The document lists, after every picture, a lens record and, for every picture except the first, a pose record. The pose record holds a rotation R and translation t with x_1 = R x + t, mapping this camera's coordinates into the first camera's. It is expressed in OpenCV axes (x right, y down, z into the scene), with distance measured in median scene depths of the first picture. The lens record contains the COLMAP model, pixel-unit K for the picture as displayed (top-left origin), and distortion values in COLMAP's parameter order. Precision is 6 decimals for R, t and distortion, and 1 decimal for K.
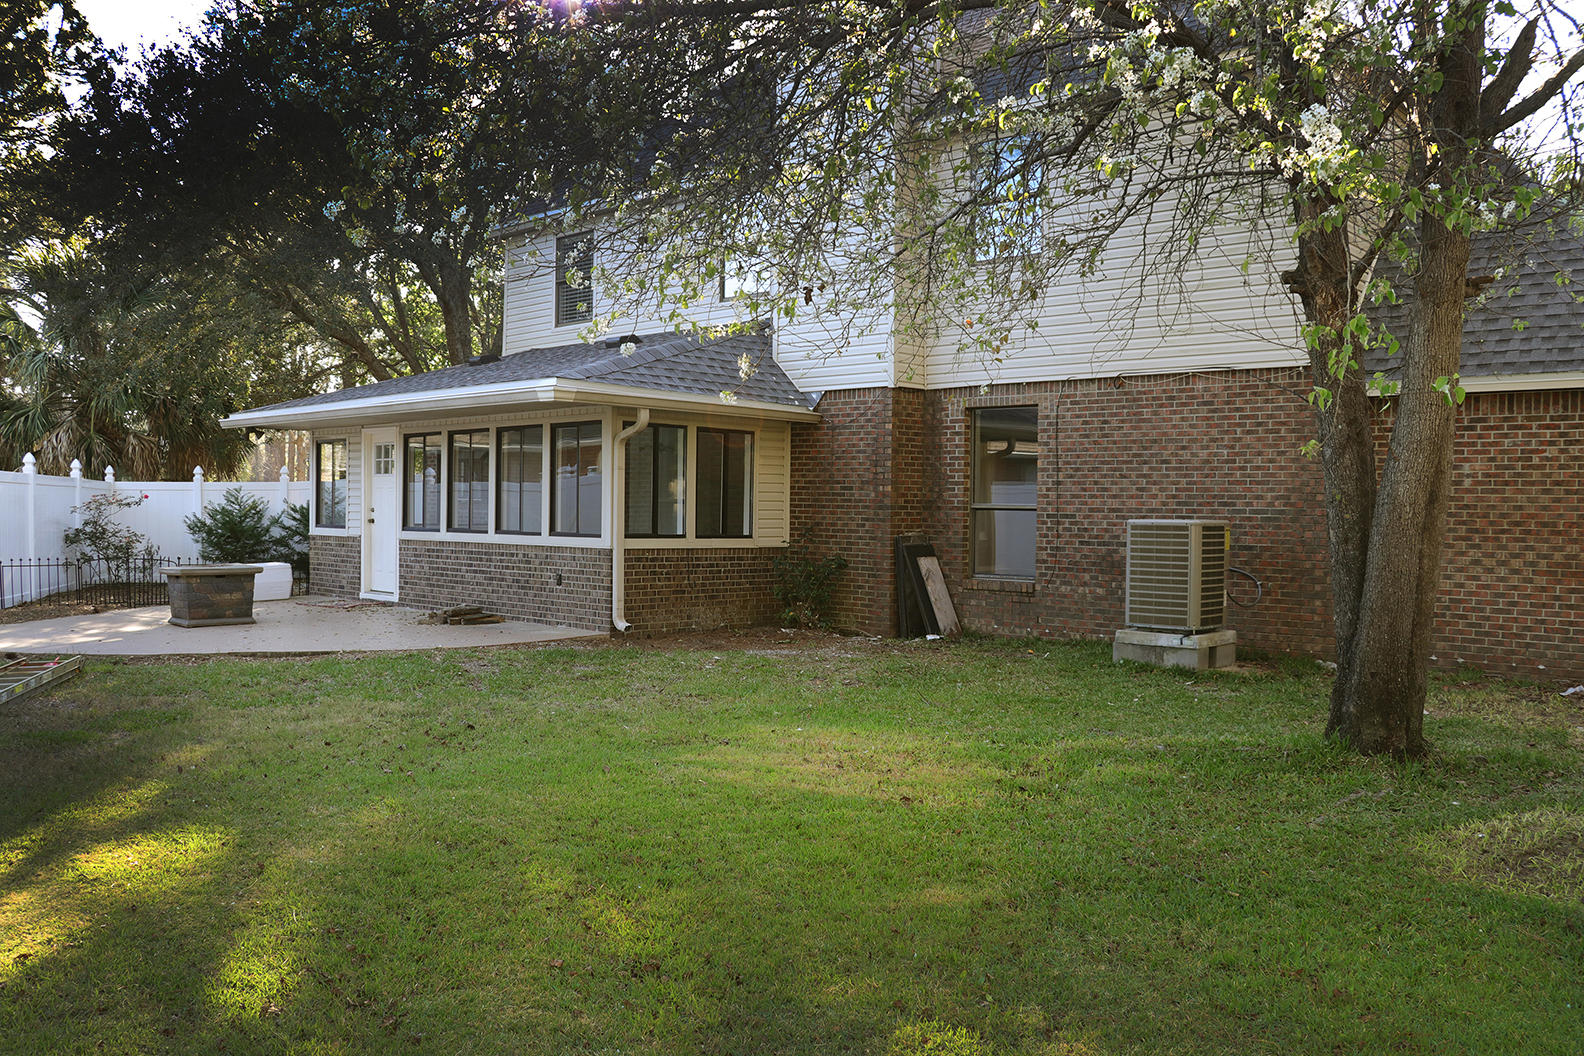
lens RADIAL K [[1314.5, 0, 792.0], [0, 1314.5, 528.0], [0, 0, 1]] dist [-0.158565, 0.000129]
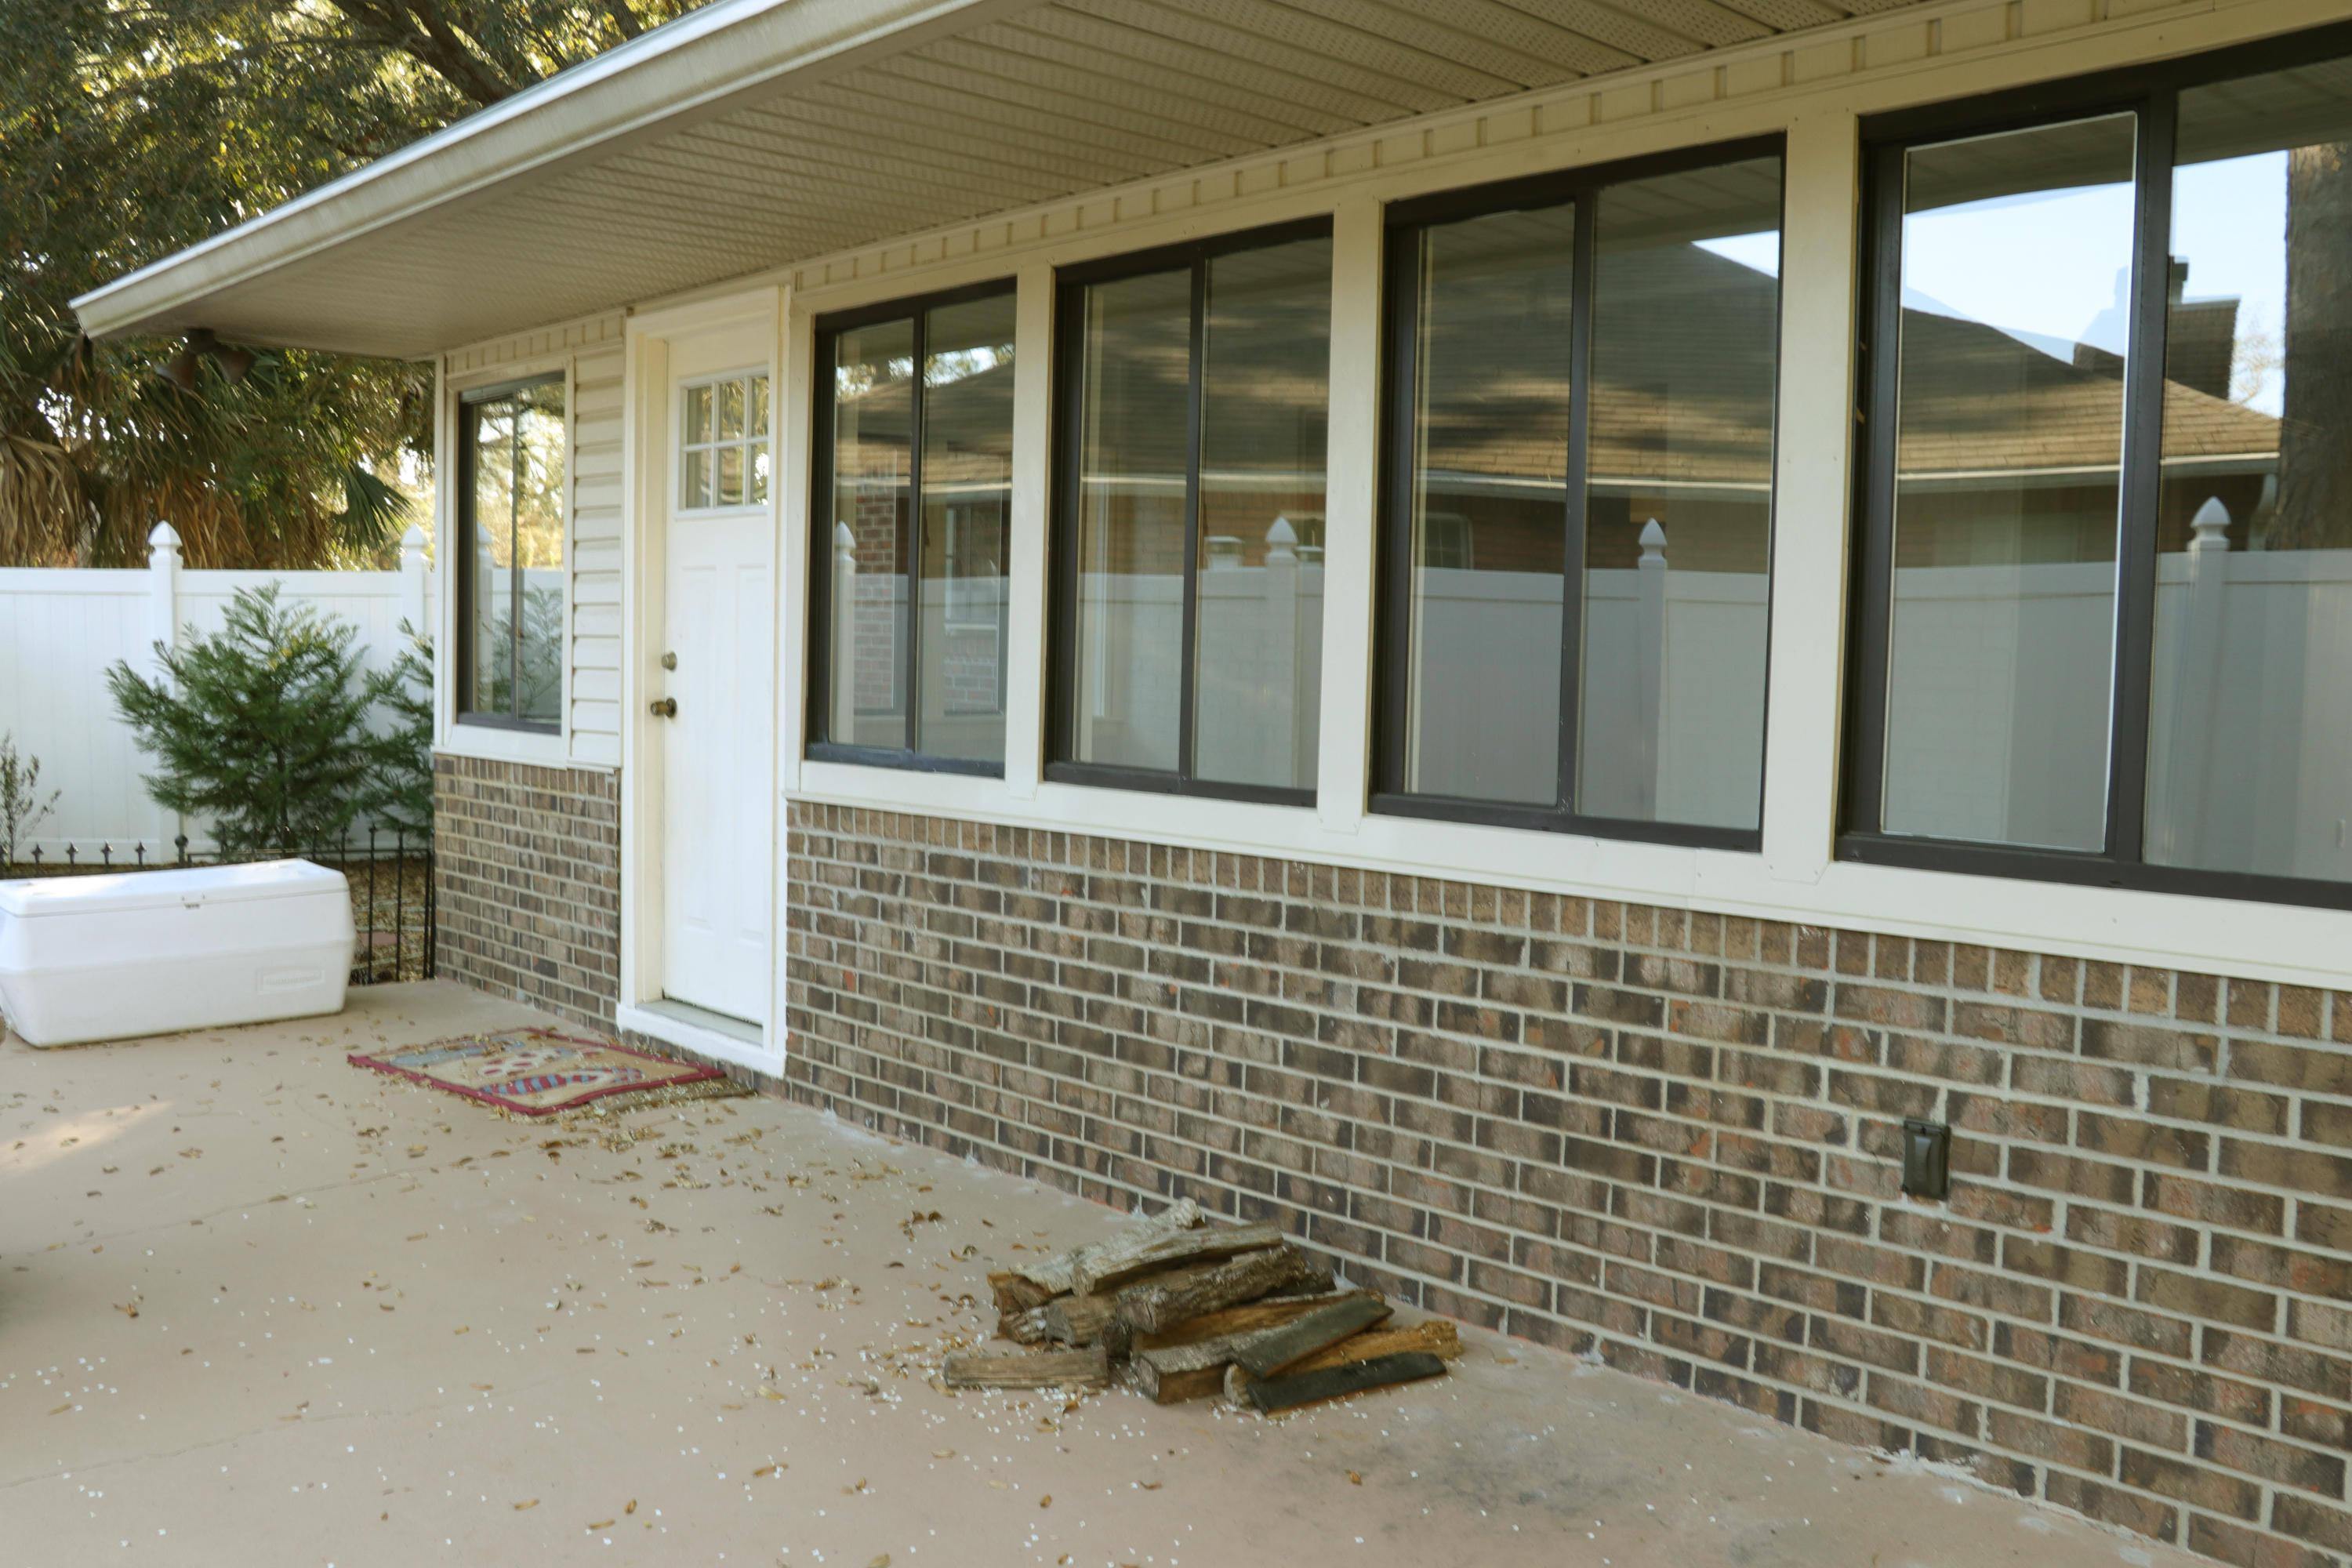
lens RADIAL K [[2003.6, 0, 1176.0], [0, 2003.6, 784.0], [0, 0, 1]] dist [-0.106637, 0.002302]
pose [[0.997521, 0.015921, -0.068545, -0.212267], [-0.012470, 0.998647, 0.050485, -0.011509], [0.069256, -0.049506, 0.996370, 0.659823]]
